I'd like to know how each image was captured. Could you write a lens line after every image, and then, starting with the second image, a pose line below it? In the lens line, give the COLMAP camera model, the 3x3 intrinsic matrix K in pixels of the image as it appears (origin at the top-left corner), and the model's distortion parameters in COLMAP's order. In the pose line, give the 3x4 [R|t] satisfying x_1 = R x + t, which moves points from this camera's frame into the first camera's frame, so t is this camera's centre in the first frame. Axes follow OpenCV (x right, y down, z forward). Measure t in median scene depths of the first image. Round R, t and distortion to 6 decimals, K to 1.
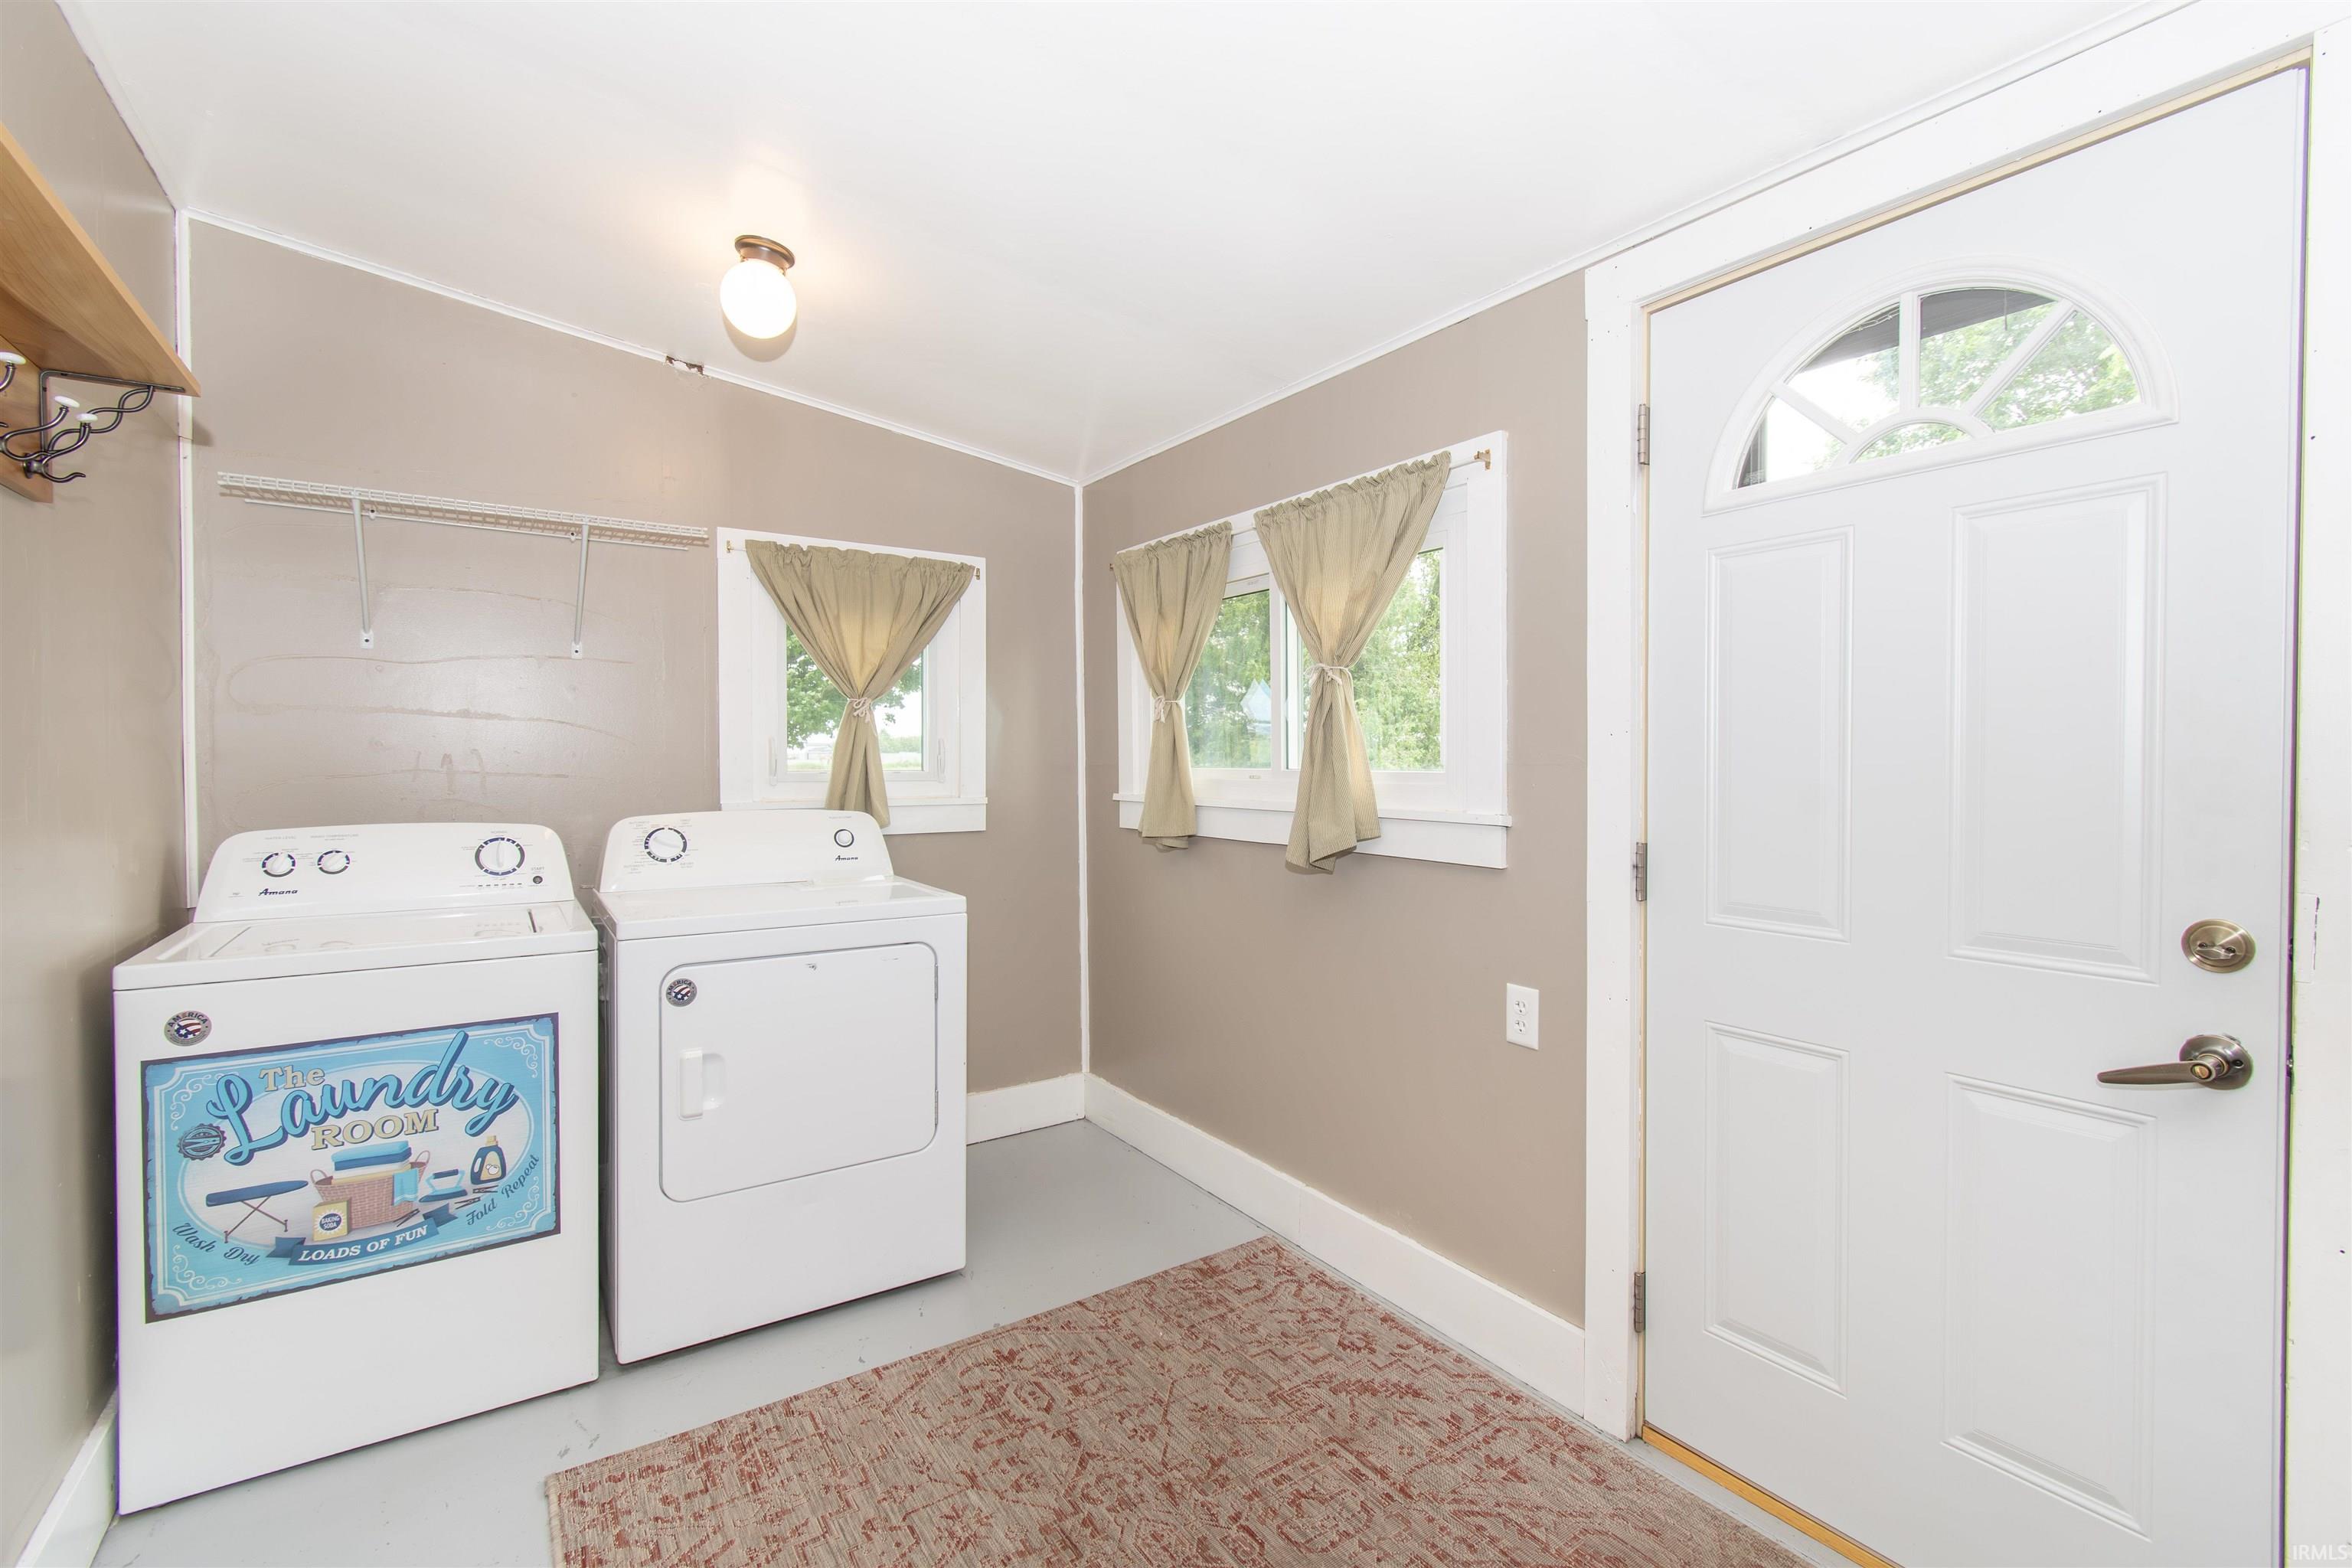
lens RADIAL K [[1050.2, 0, 1178.6], [0, 1050.2, 773.9], [0, 0, 1]] dist [-0.000496, -0.000214]
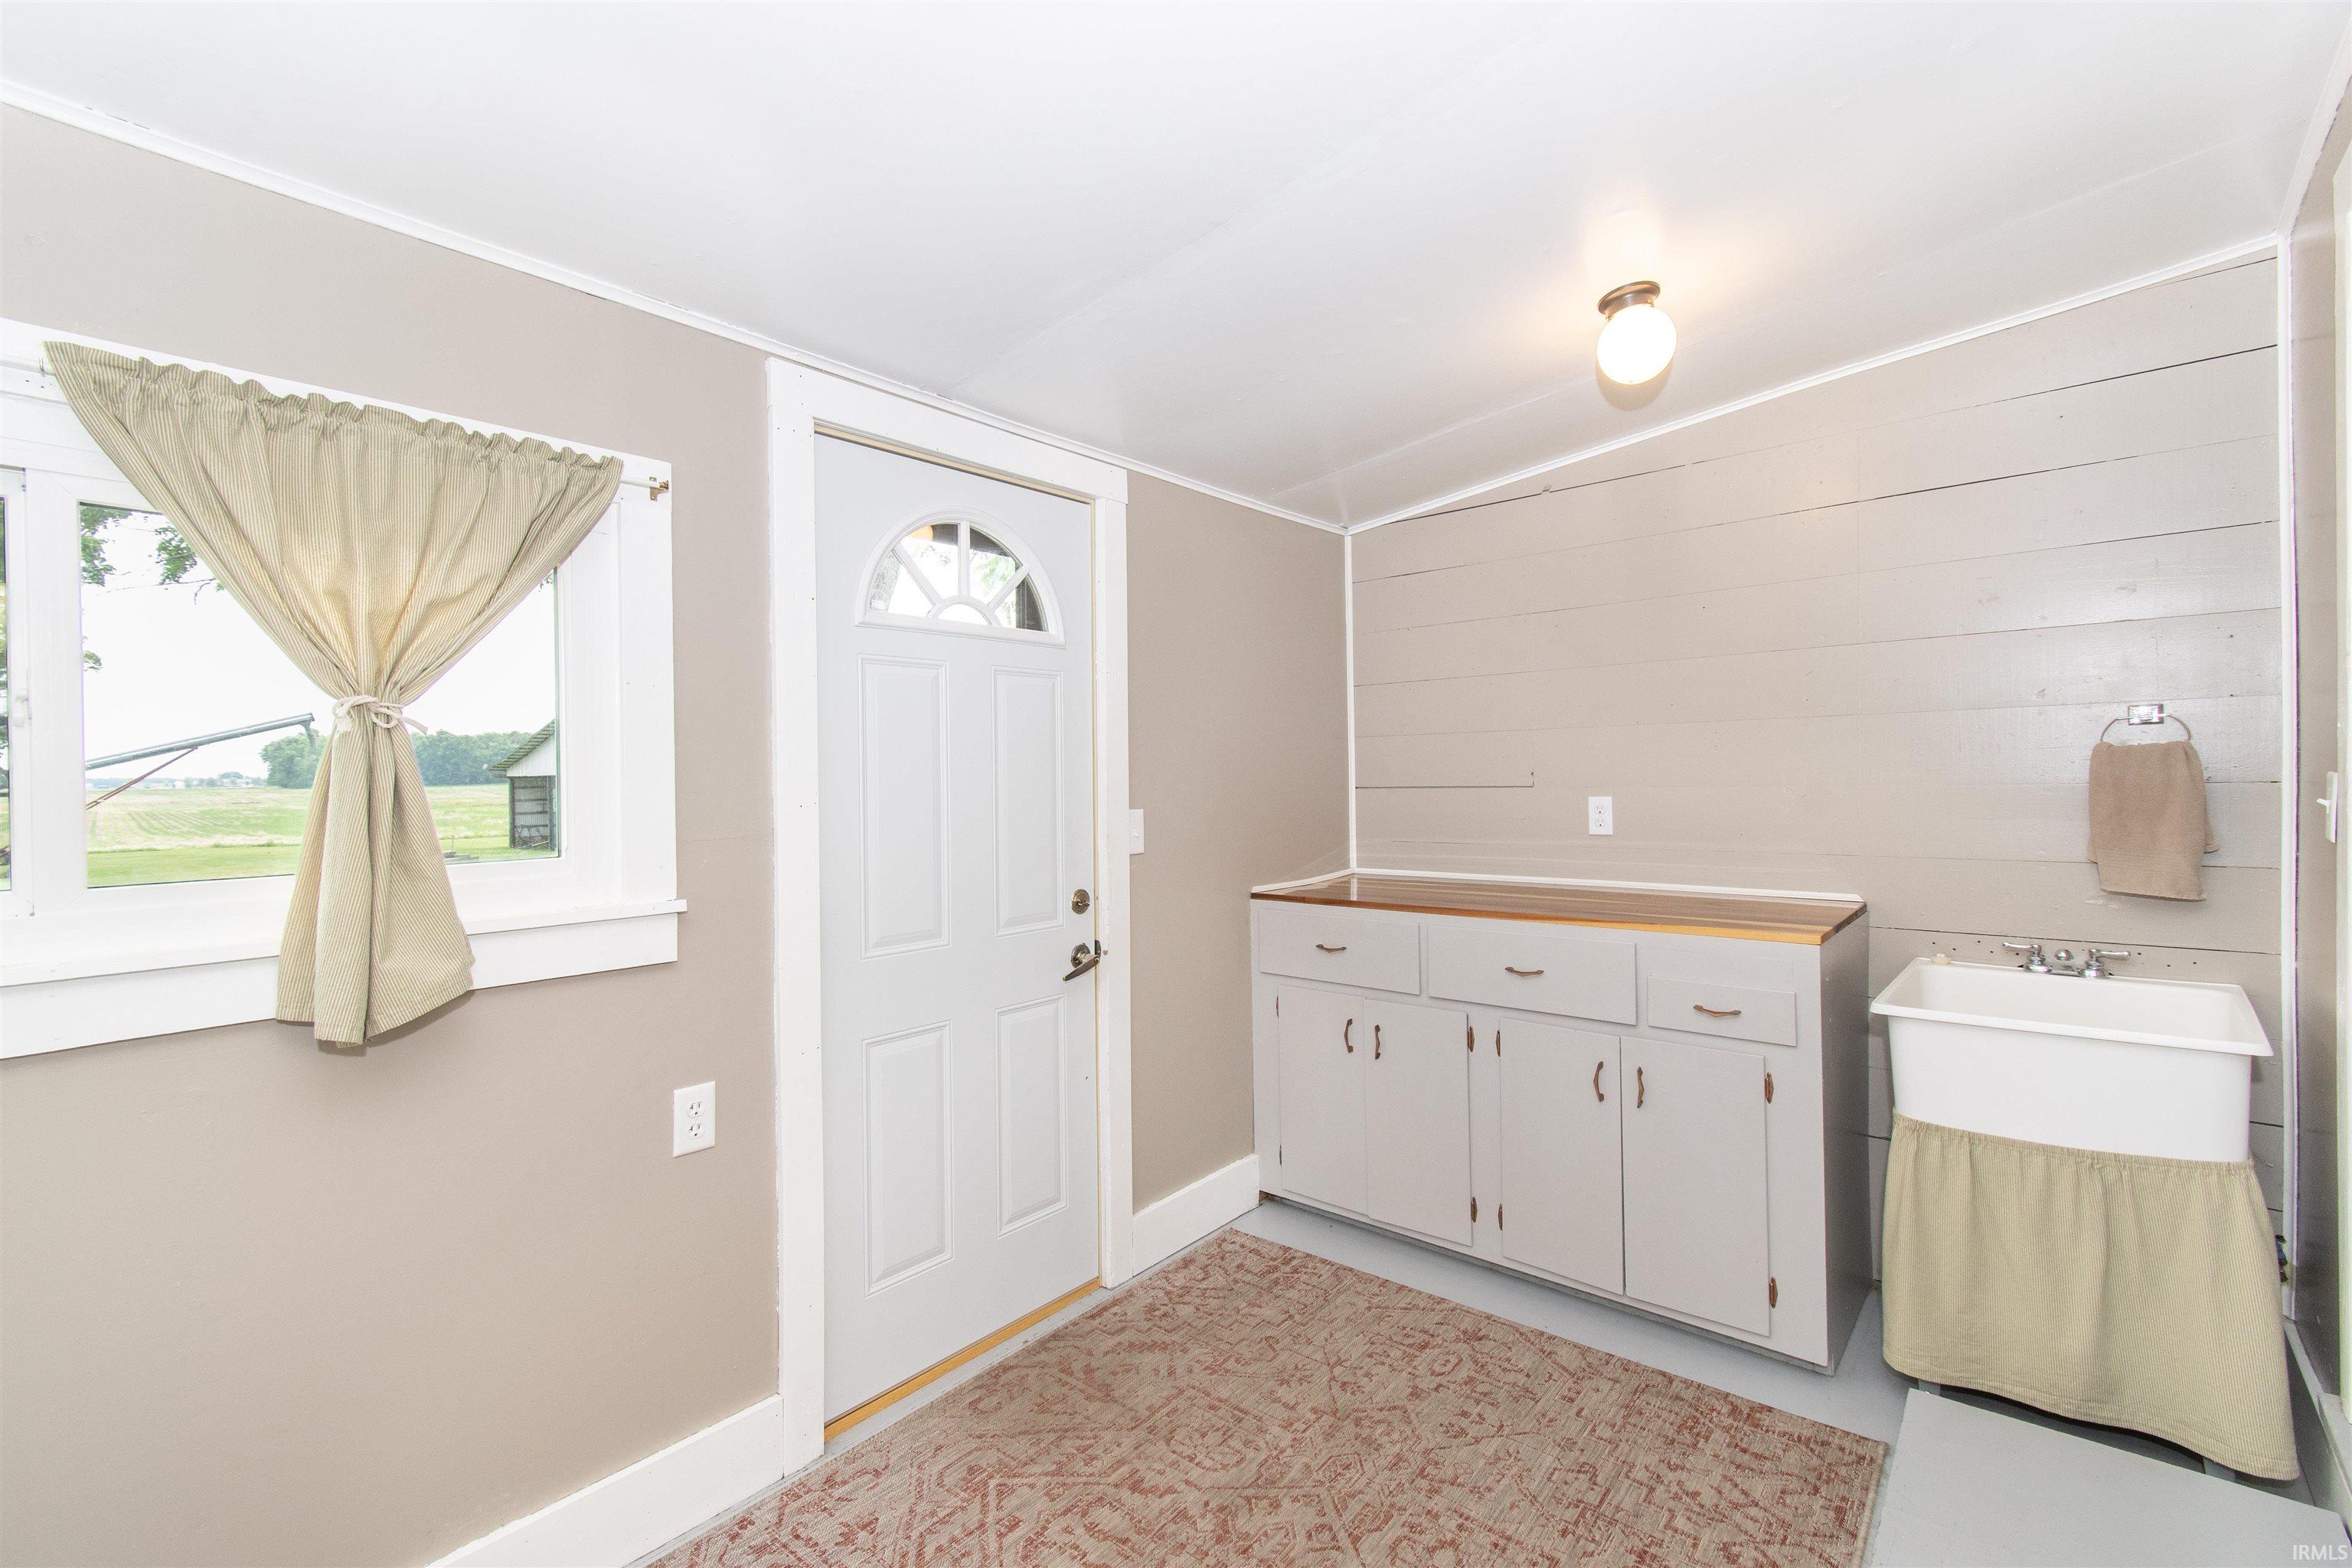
lens RADIAL K [[1050.2, 0, 1164.4], [0, 1050.2, 785.6], [0, 0, 1]] dist [-0.000496, -0.000214]
pose [[-0.285217, -0.004760, 0.958451, -0.687526], [0.033200, 0.999339, 0.014842, -0.059138], [-0.957888, 0.036053, -0.284871, 0.906130]]
